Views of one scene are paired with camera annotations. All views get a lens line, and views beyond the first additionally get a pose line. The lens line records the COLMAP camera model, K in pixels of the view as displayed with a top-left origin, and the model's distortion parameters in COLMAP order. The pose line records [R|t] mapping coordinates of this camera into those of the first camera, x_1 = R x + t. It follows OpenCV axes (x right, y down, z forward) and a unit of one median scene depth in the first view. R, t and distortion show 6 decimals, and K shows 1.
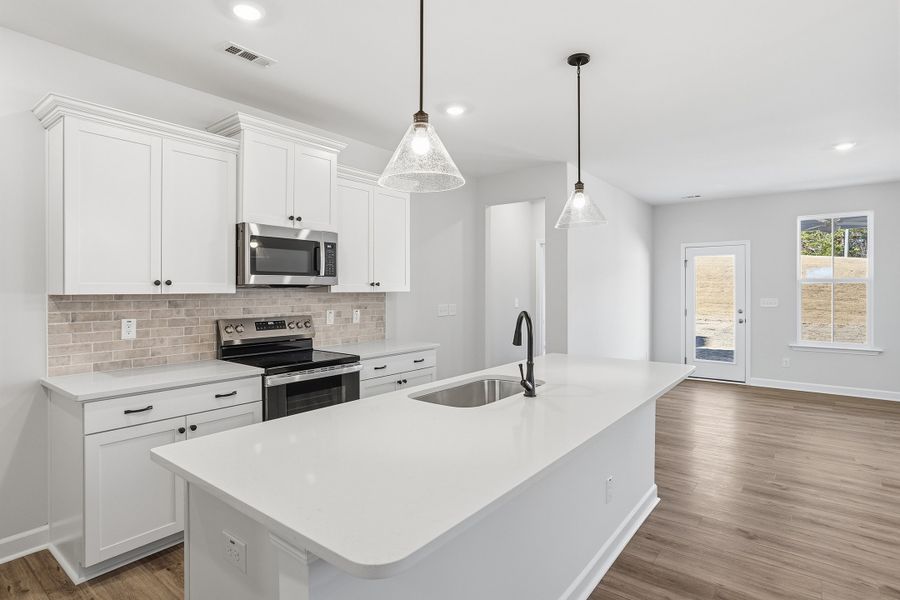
lens RADIAL K [[465.1, 0, 460.6], [0, 465.1, 293.4], [0, 0, 1]] dist [-0.001153, -0.000087]
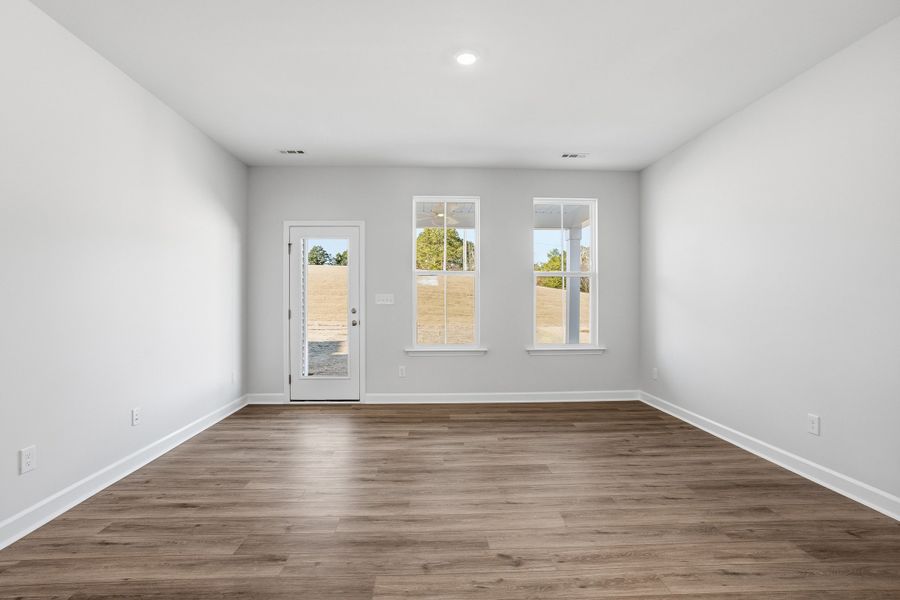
lens RADIAL K [[436.9, 0, 444.2], [0, 436.9, 298.4], [0, 0, 1]] dist [-0.043677, 0.032532]
pose [[0.768563, 0.005342, 0.639752, 0.286539], [0.003022, 0.999924, -0.011980, 0.030942], [-0.639767, 0.011141, 0.768488, 0.388833]]
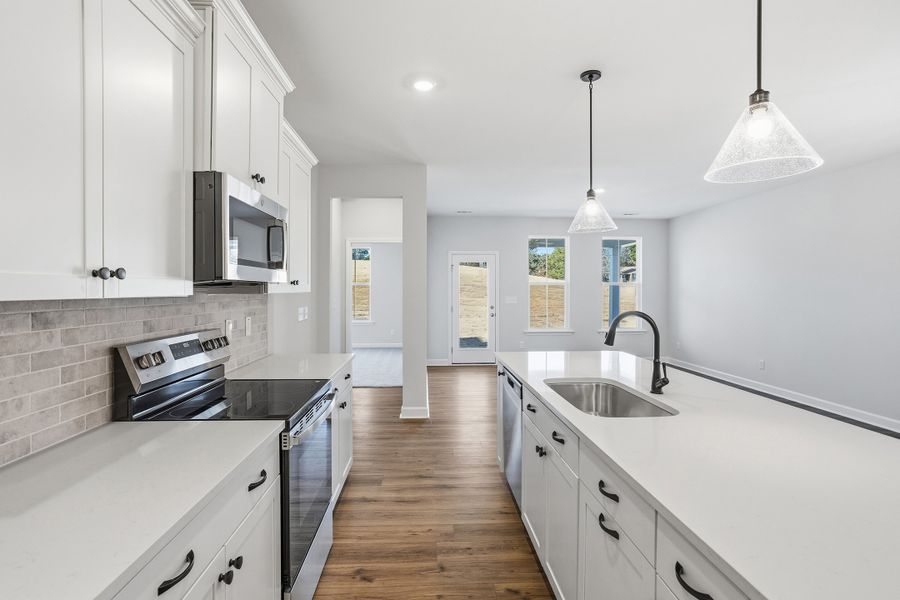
lens RADIAL K [[436.9, 0, 444.2], [0, 436.9, 298.4], [0, 0, 1]] dist [-0.043677, 0.032532]
pose [[0.761249, -0.010243, 0.648379, -0.304275], [0.001688, 0.999903, 0.013815, -0.002162], [-0.648458, -0.009422, 0.761192, 0.213556]]
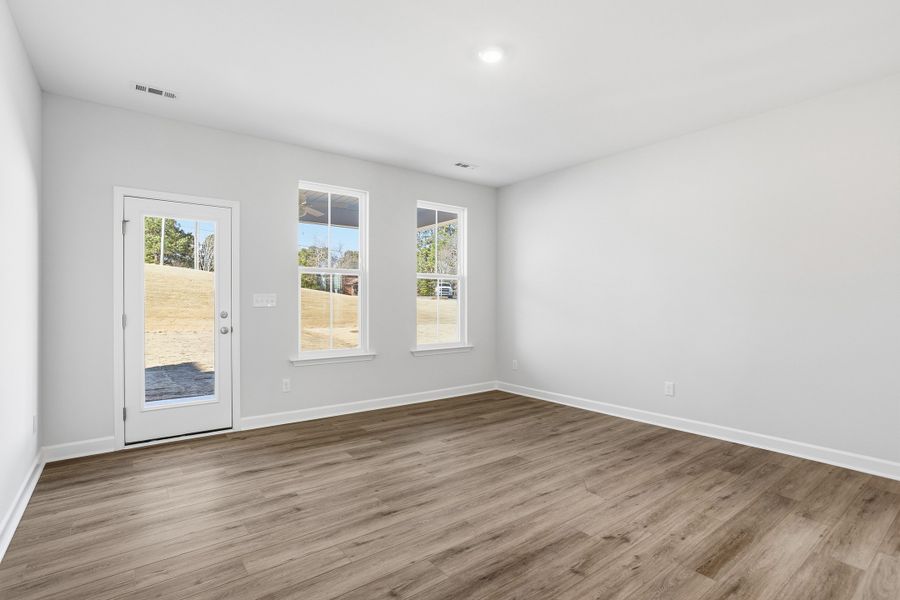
lens RADIAL K [[436.9, 0, 444.2], [0, 436.9, 298.4], [0, 0, 1]] dist [-0.043677, 0.032532]
pose [[0.267153, 0.010740, 0.963594, 0.147353], [0.003599, 0.999920, -0.012143, 0.028908], [-0.963647, 0.006712, 0.267093, 0.654333]]
